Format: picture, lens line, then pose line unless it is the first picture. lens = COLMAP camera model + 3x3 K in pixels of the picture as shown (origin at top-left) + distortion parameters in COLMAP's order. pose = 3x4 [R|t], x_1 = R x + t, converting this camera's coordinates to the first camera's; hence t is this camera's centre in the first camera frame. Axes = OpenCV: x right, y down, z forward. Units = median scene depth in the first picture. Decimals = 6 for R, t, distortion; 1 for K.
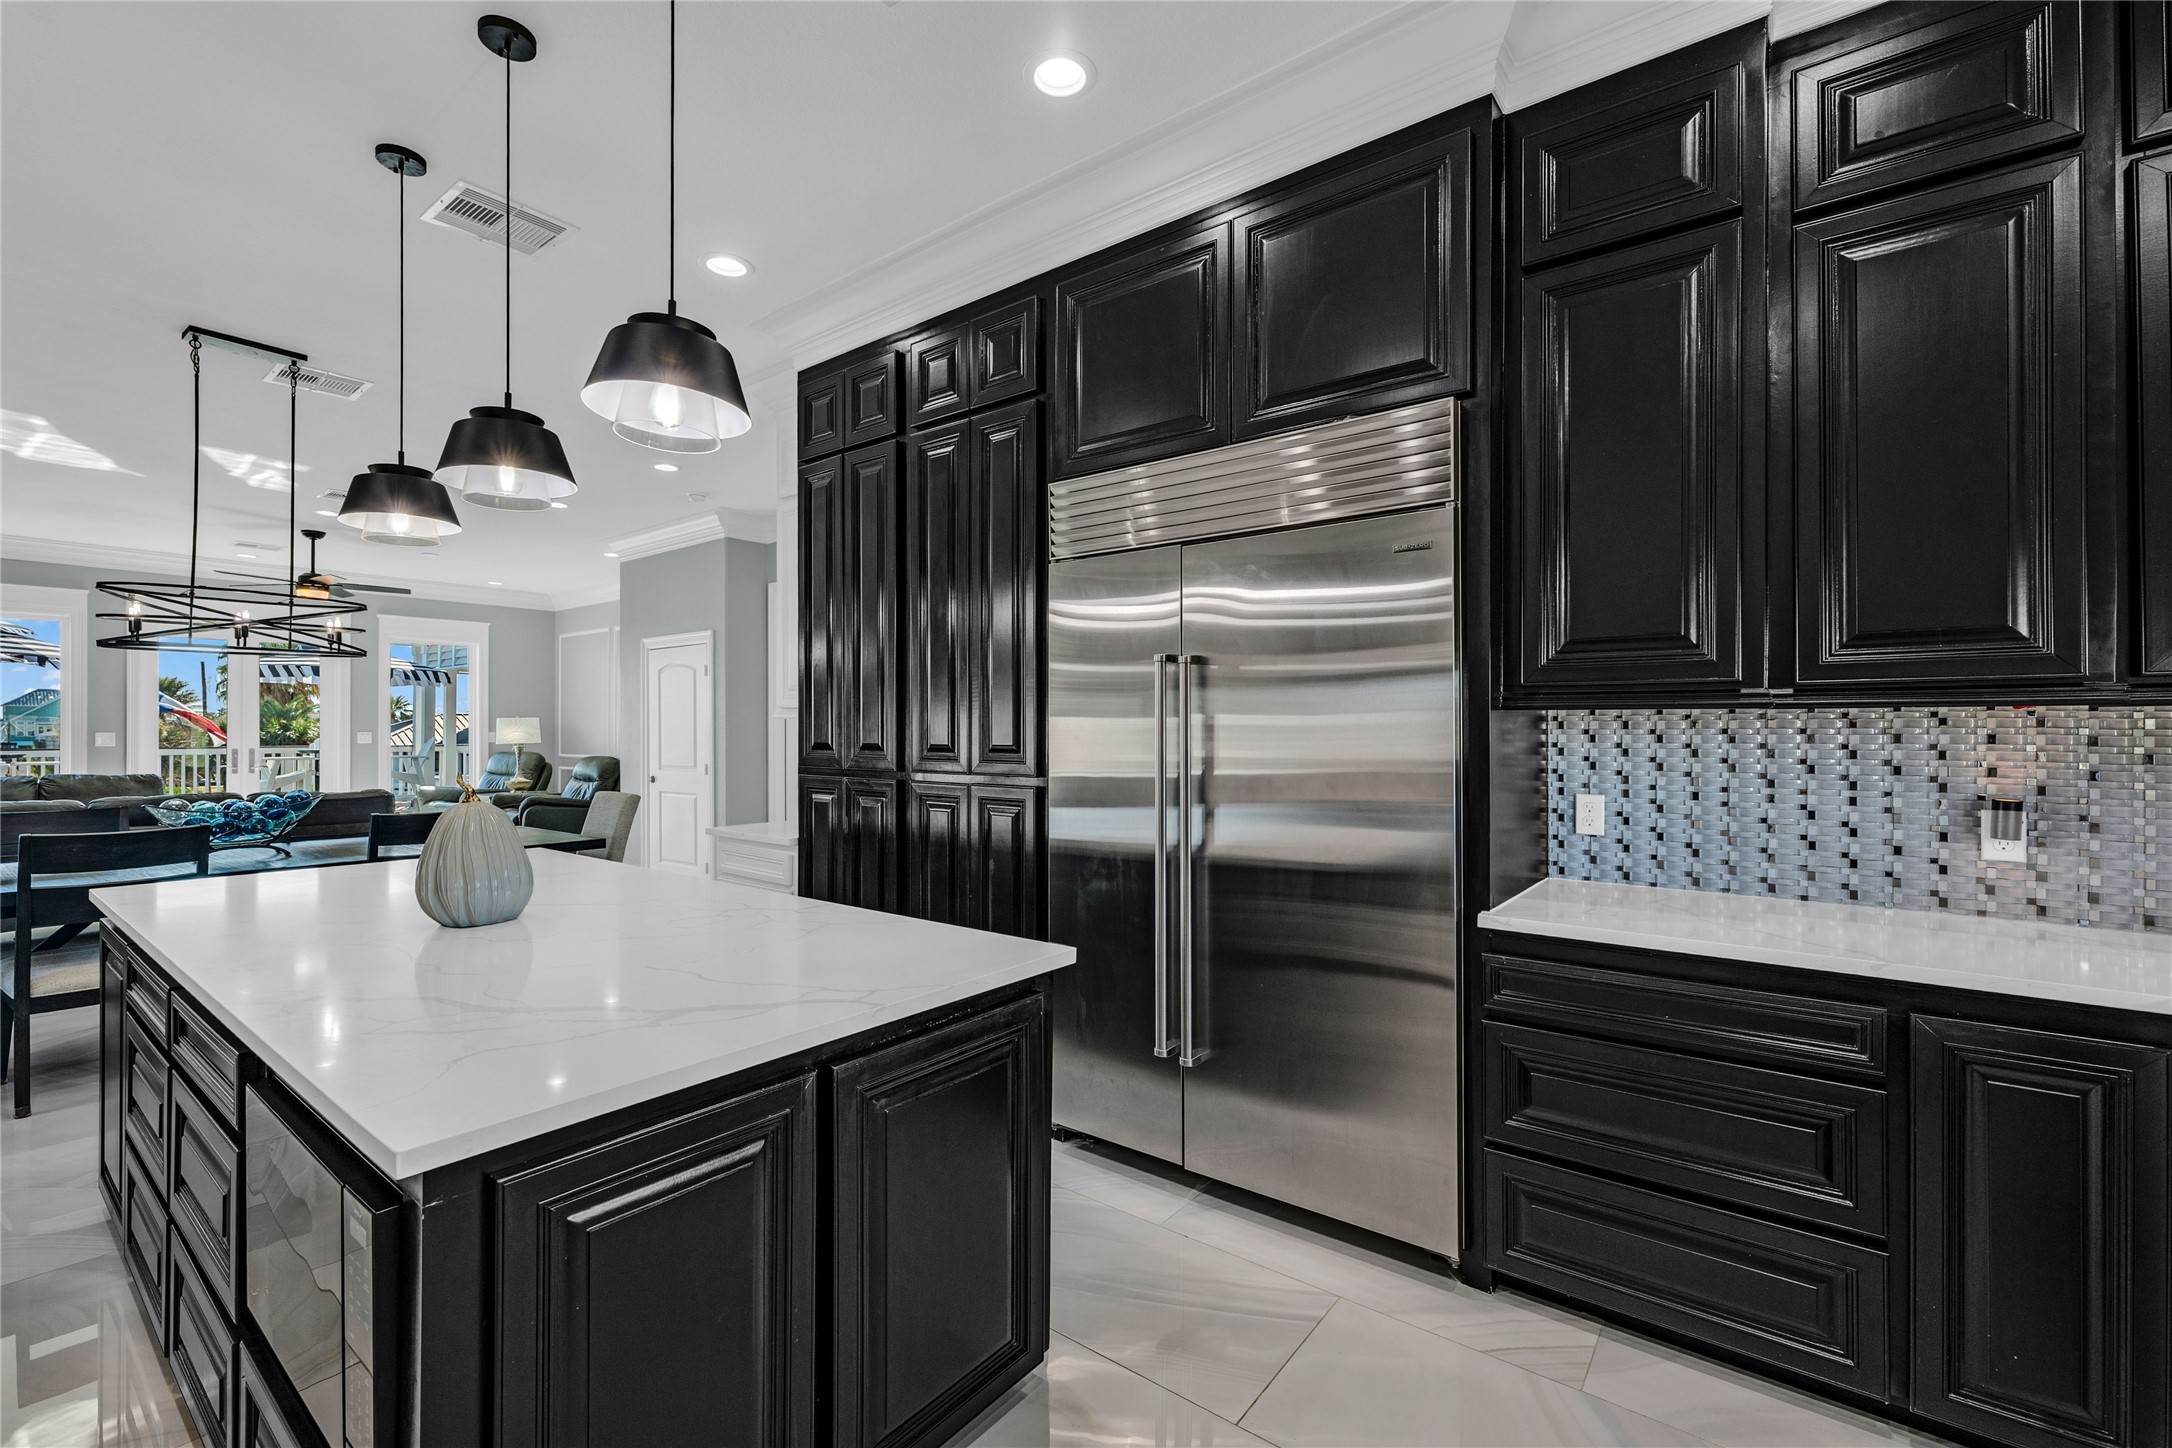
lens RADIAL K [[898.6, 0, 1080.0], [0, 898.6, 736.9], [0, 0, 1]] dist [-0.001938, -0.000389]
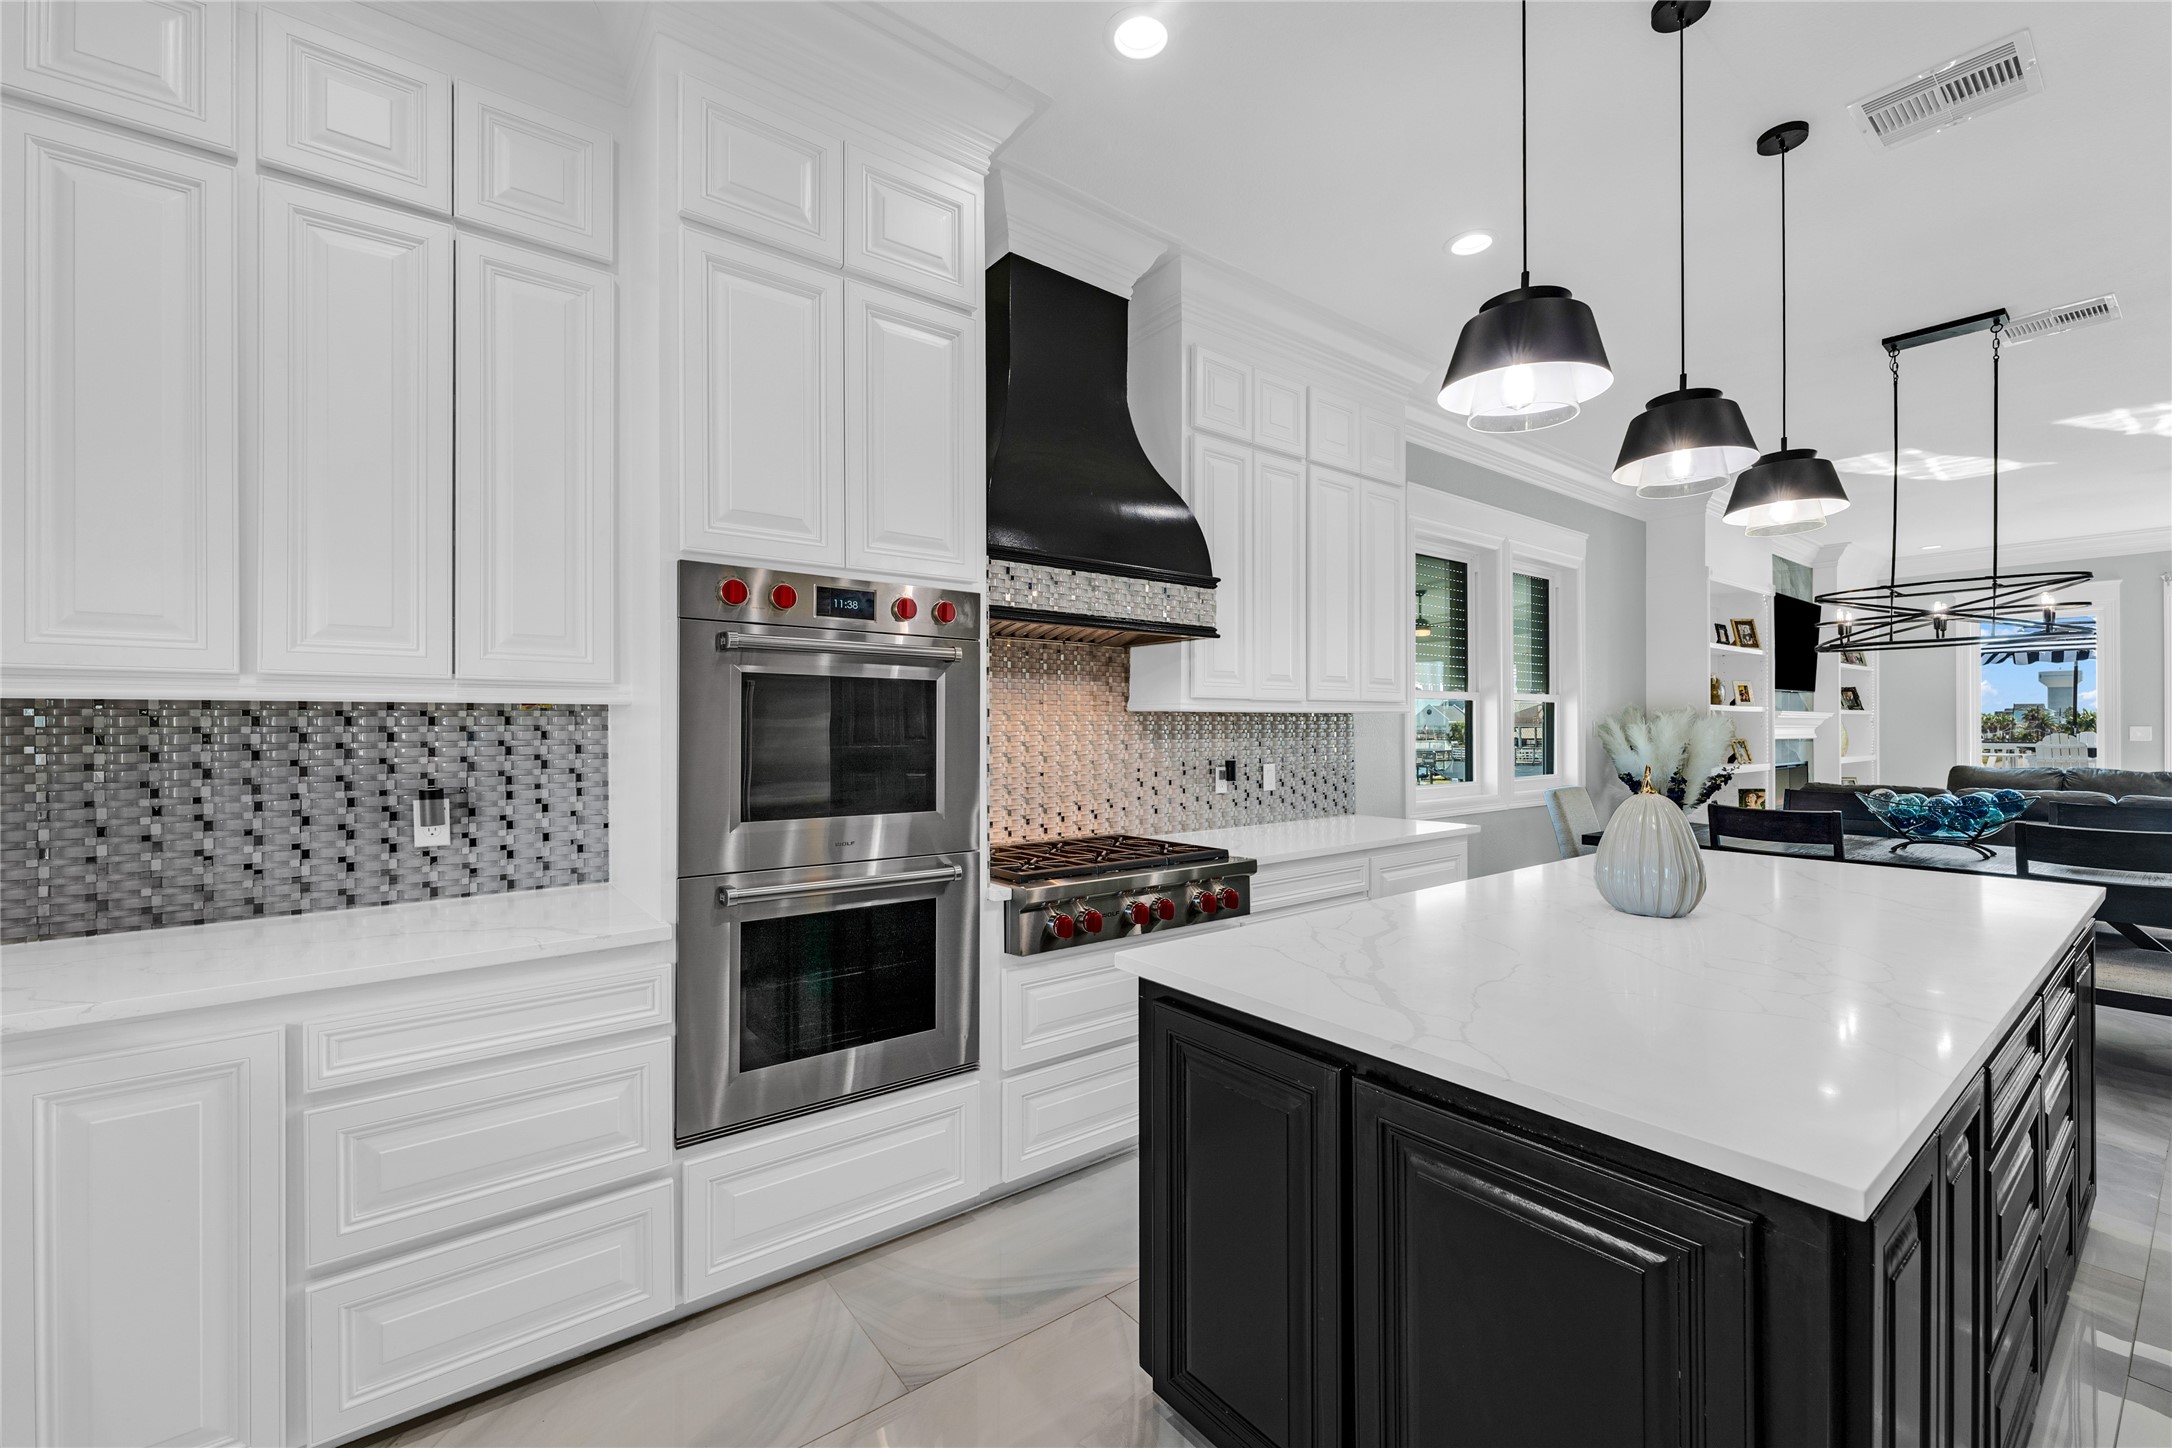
lens RADIAL K [[898.6, 0, 1080.0], [0, 898.6, 736.9], [0, 0, 1]] dist [-0.001938, -0.000389]
pose [[-0.250309, 0.012368, -0.968087, 0.259534], [-0.005780, 0.999881, 0.014269, -0.002040], [0.968149, 0.009167, -0.250208, 0.343971]]
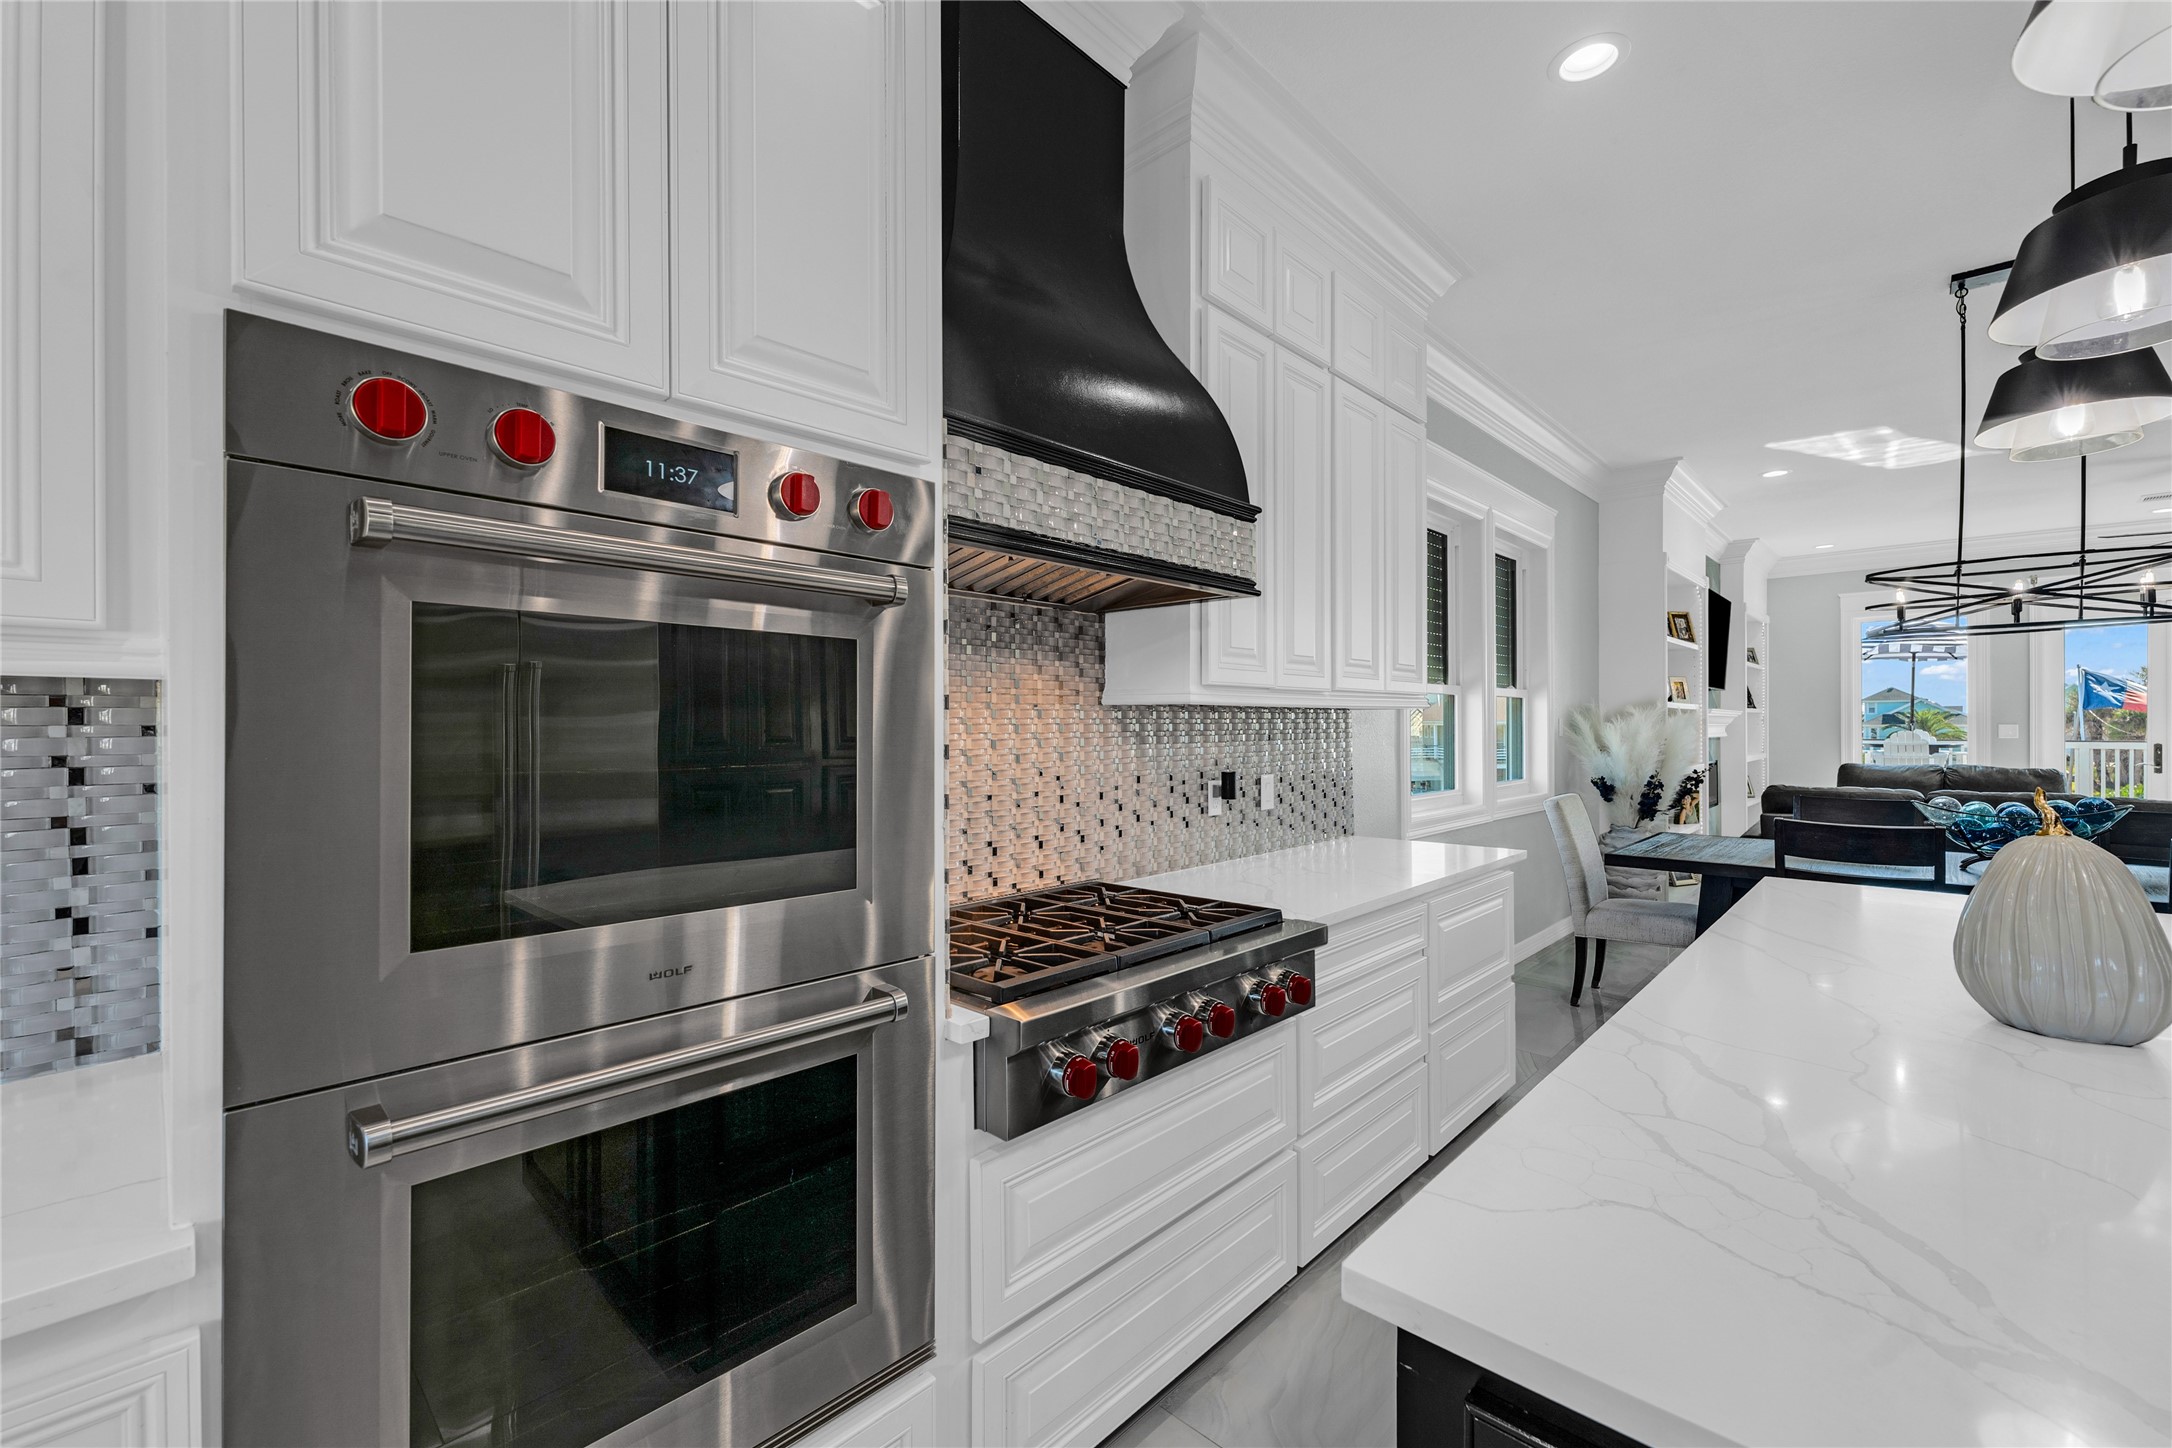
lens RADIAL K [[909.4, 0, 1082.6], [0, 909.4, 733.5], [0, 0, 1]] dist [0.000863, -0.000068]
pose [[-0.096548, 0.009703, -0.995281, 0.010519], [-0.004685, 0.999937, 0.010203, -0.001280], [0.995317, 0.005648, -0.096497, 0.209449]]
